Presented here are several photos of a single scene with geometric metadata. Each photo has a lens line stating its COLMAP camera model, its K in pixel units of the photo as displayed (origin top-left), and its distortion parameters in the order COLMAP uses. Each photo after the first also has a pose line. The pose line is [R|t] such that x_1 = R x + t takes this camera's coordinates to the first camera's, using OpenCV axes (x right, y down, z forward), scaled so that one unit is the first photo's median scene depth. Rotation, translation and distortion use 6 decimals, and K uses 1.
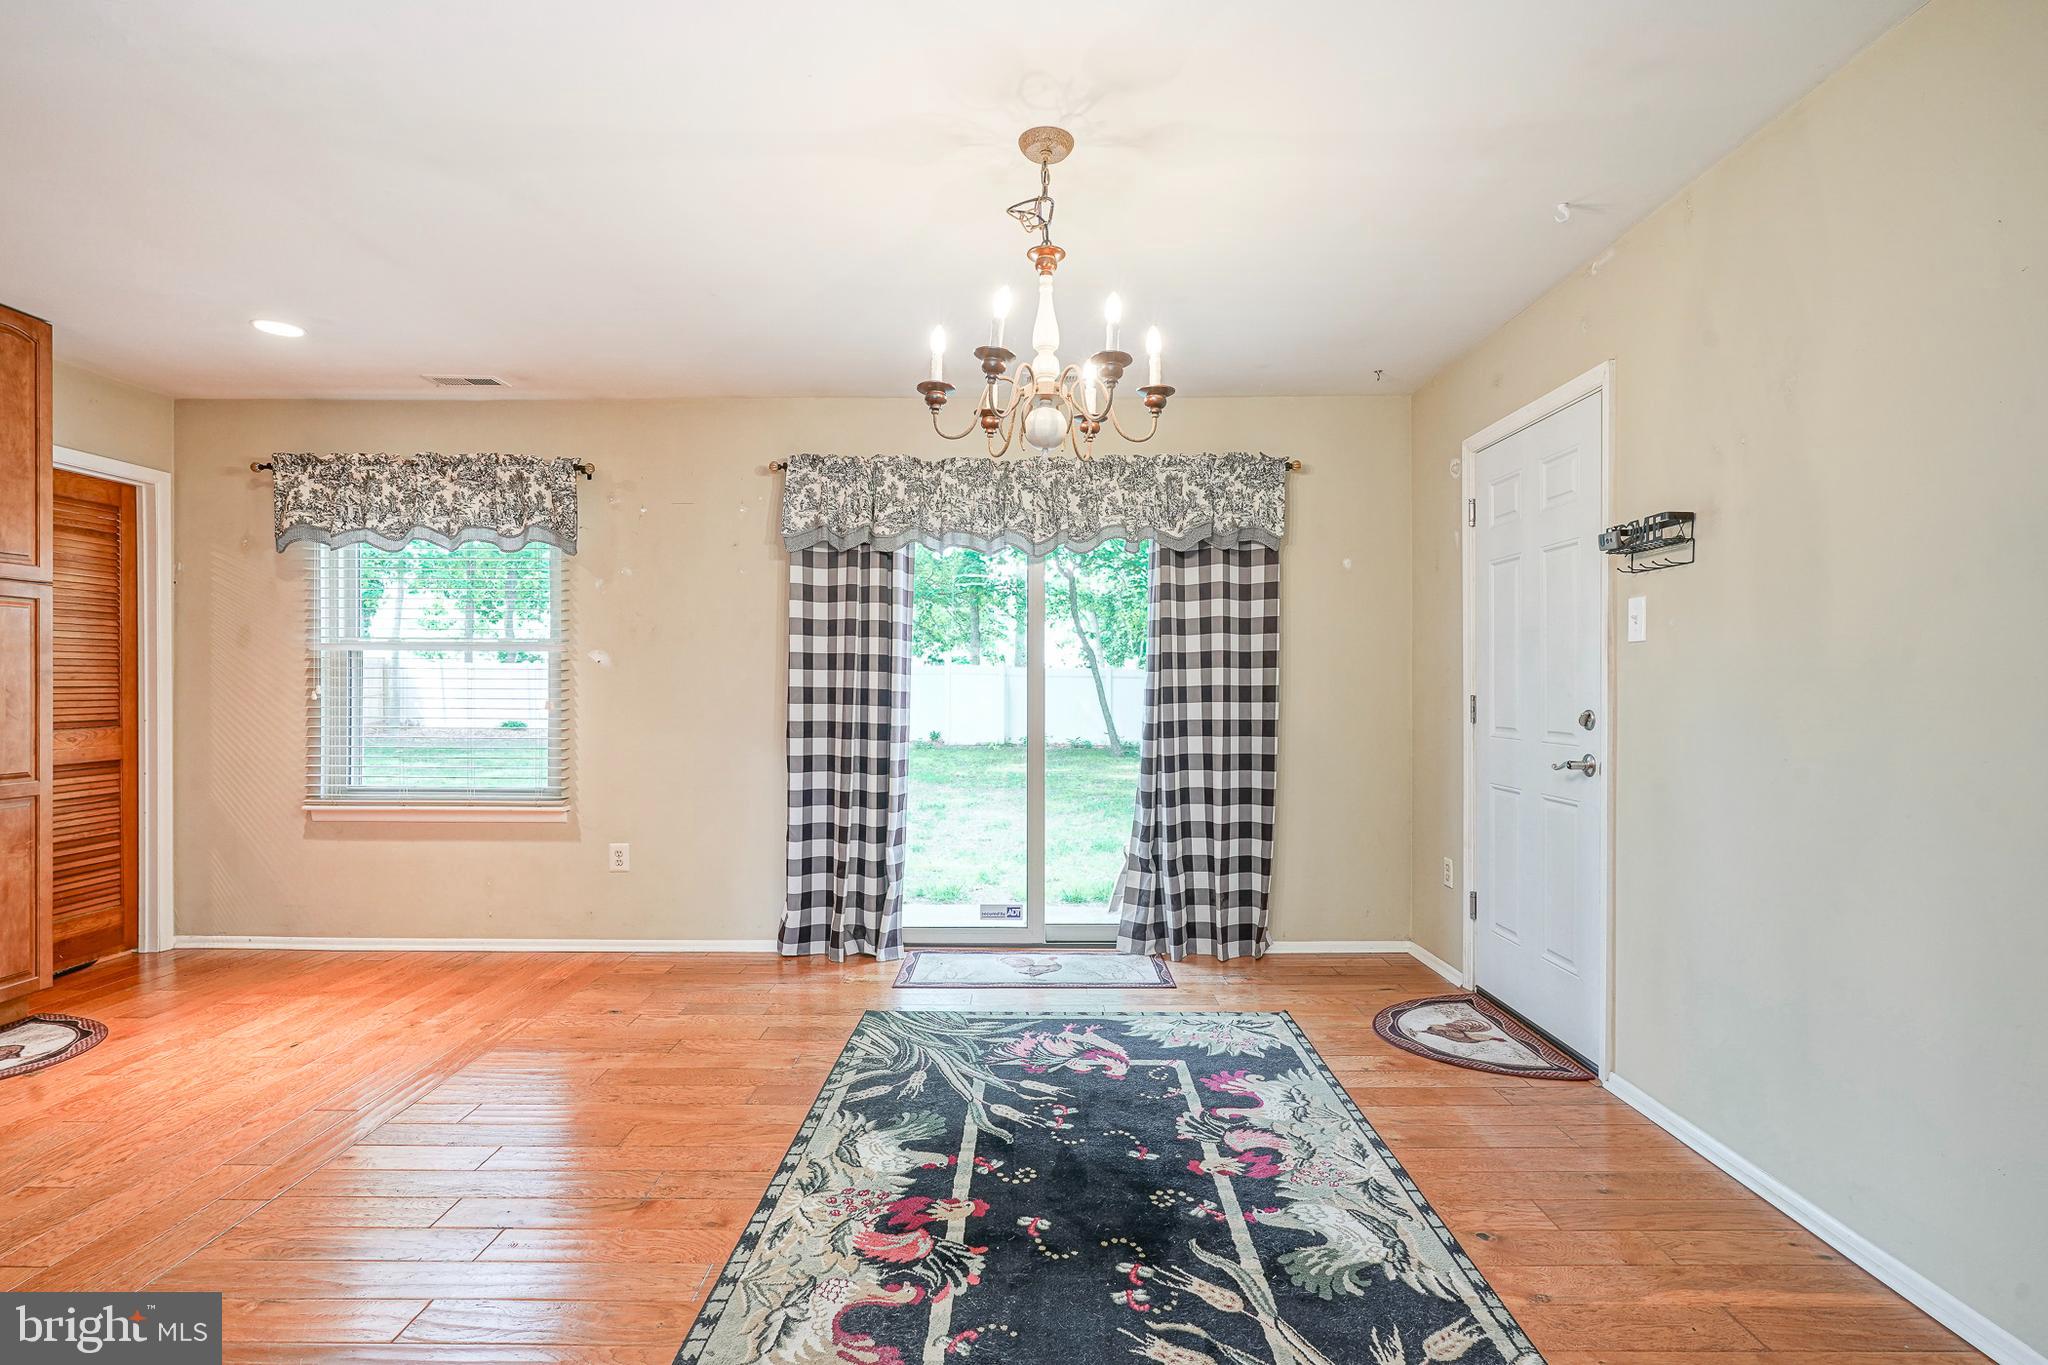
lens RADIAL K [[984.5, 0, 1018.3], [0, 984.5, 690.9], [0, 0, 1]] dist [-0.013610, 0.006740]
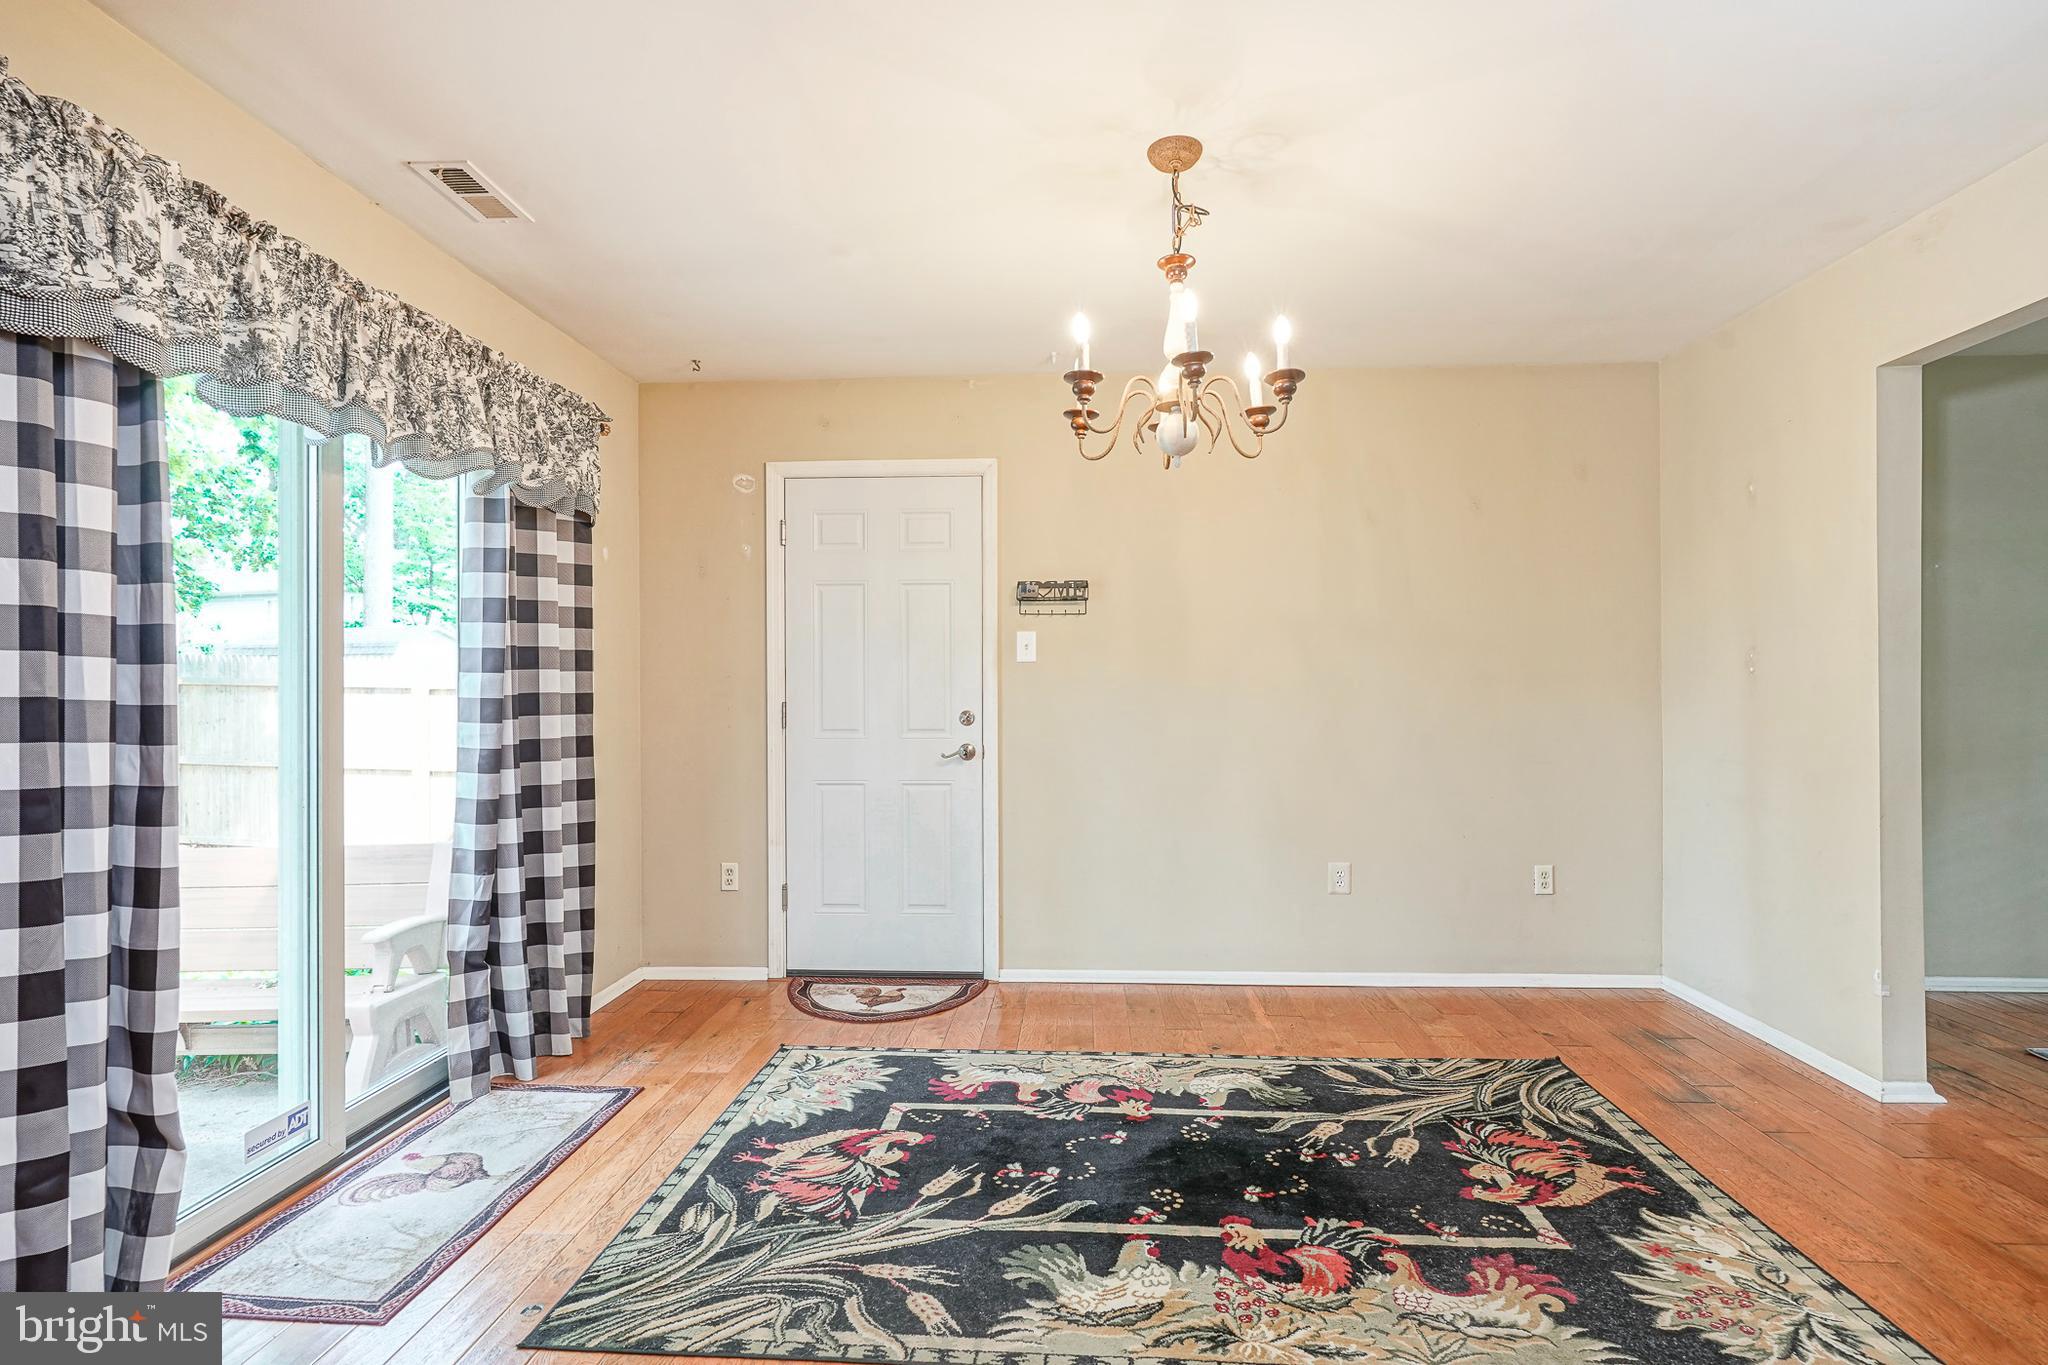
lens RADIAL K [[995.6, 0, 1026.4], [0, 995.6, 693.7], [0, 0, 1]] dist [-0.008020, 0.000926]
pose [[0.038927, 0.001444, 0.999241, -0.804620], [0.008766, 0.999960, -0.001787, -0.000437], [-0.999204, 0.008829, 0.038912, 0.901304]]
